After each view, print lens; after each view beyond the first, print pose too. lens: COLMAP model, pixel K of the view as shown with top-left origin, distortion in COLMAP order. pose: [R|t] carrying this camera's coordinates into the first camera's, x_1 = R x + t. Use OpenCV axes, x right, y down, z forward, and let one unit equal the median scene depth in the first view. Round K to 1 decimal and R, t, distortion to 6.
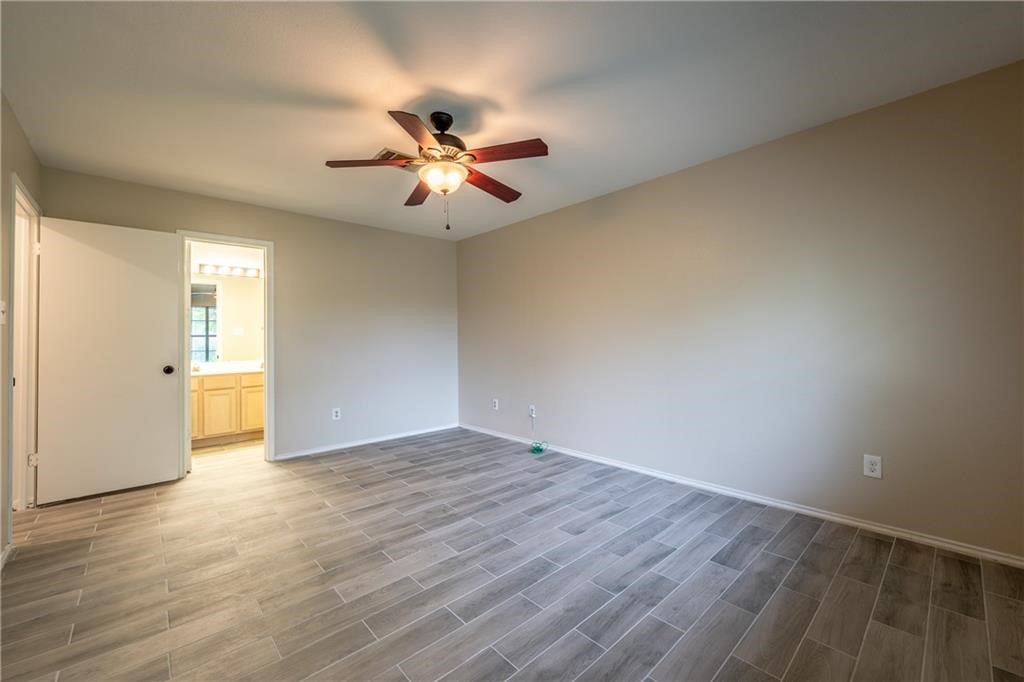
lens RADIAL K [[407.8, 0, 512.0], [0, 407.8, 341.0], [0, 0, 1]] dist [0.000635, -0.000026]
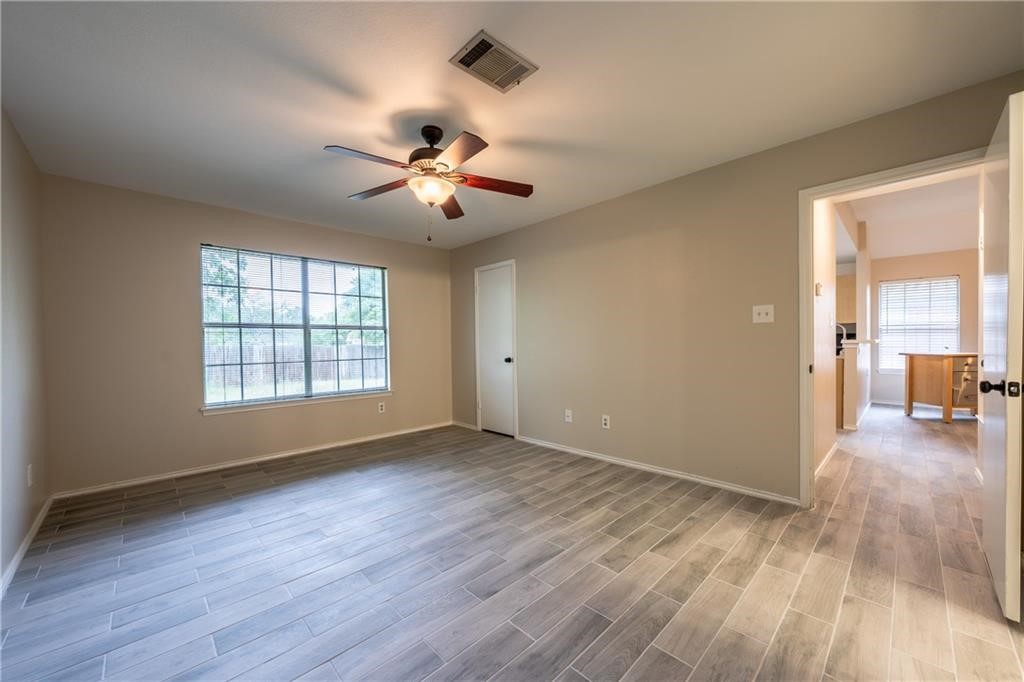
lens RADIAL K [[383.4, 0, 509.1], [0, 383.4, 339.0], [0, 0, 1]] dist [-0.000295, 0.000098]
pose [[-0.999279, 0.029535, -0.023848, -0.333648], [0.029648, 0.999551, -0.004381, -0.002562], [0.023708, -0.005084, -0.999706, 2.004764]]
